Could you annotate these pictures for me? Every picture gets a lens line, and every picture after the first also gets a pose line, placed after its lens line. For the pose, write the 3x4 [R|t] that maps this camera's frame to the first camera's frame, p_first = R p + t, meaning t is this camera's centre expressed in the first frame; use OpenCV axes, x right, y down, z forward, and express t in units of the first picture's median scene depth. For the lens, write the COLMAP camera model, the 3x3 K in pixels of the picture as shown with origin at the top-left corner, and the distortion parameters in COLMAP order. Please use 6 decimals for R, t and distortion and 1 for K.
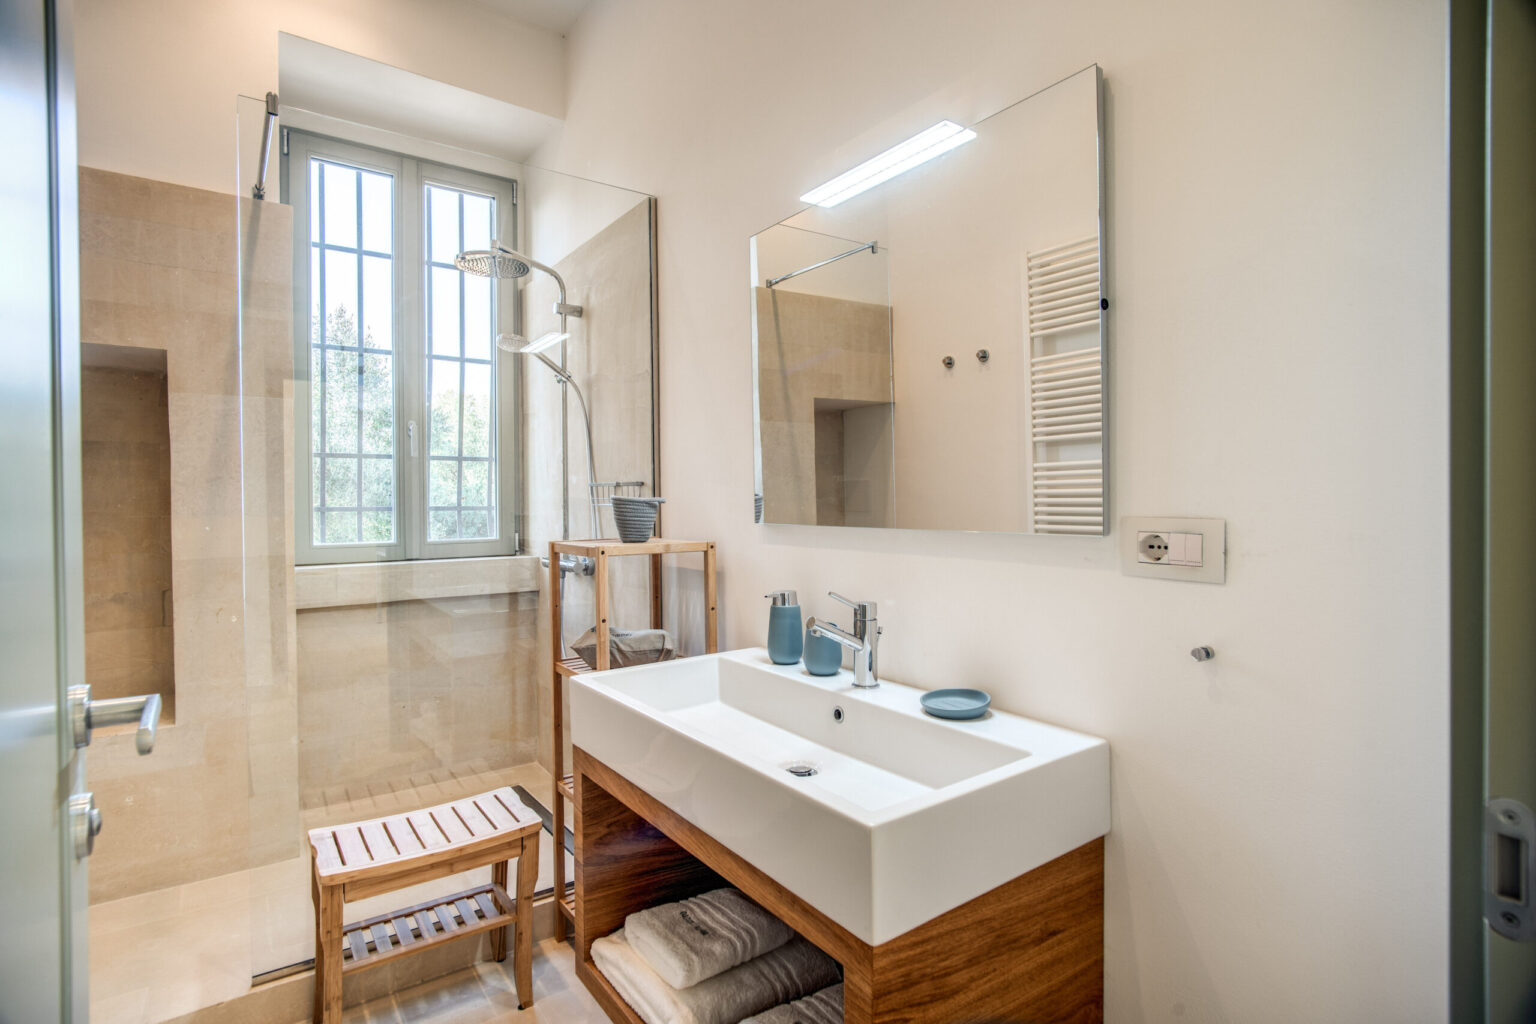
lens RADIAL K [[751.4, 0, 765.6], [0, 751.4, 505.6], [0, 0, 1]] dist [0.001363, 0.000089]
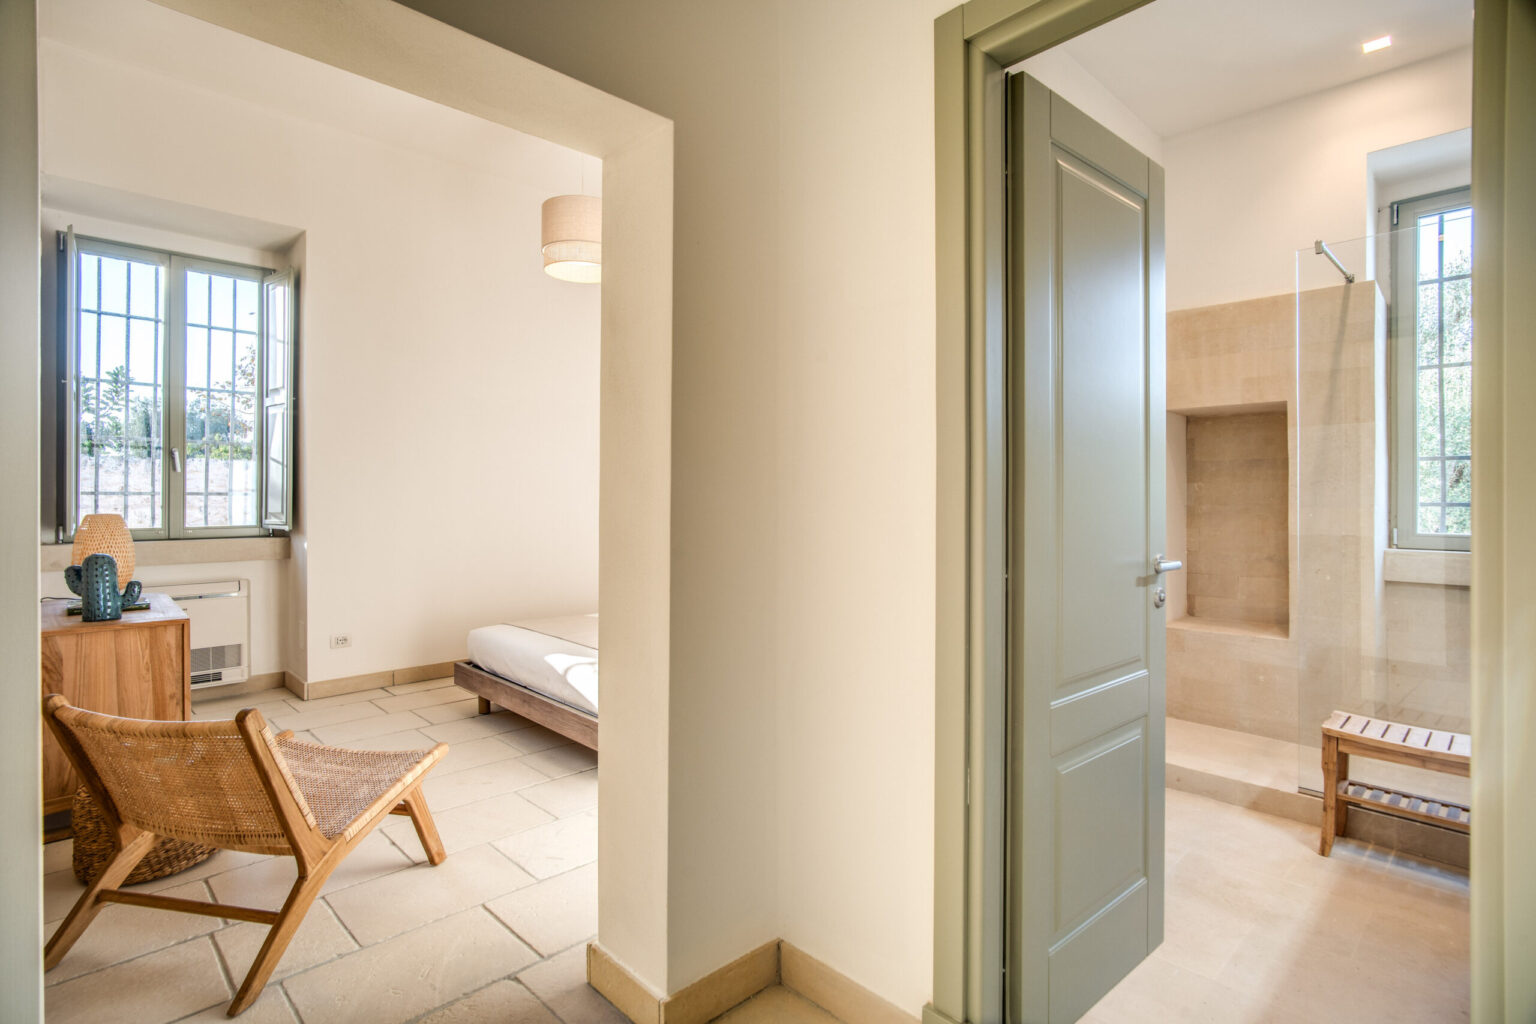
lens RADIAL K [[751.4, 0, 766.6], [0, 751.4, 501.3], [0, 0, 1]] dist [0.001363, 0.000089]
pose [[0.155584, 0.009481, -0.987777, 0.698648], [-0.007448, 0.999937, 0.008425, -0.000216], [0.987795, 0.006047, 0.155645, -0.377182]]
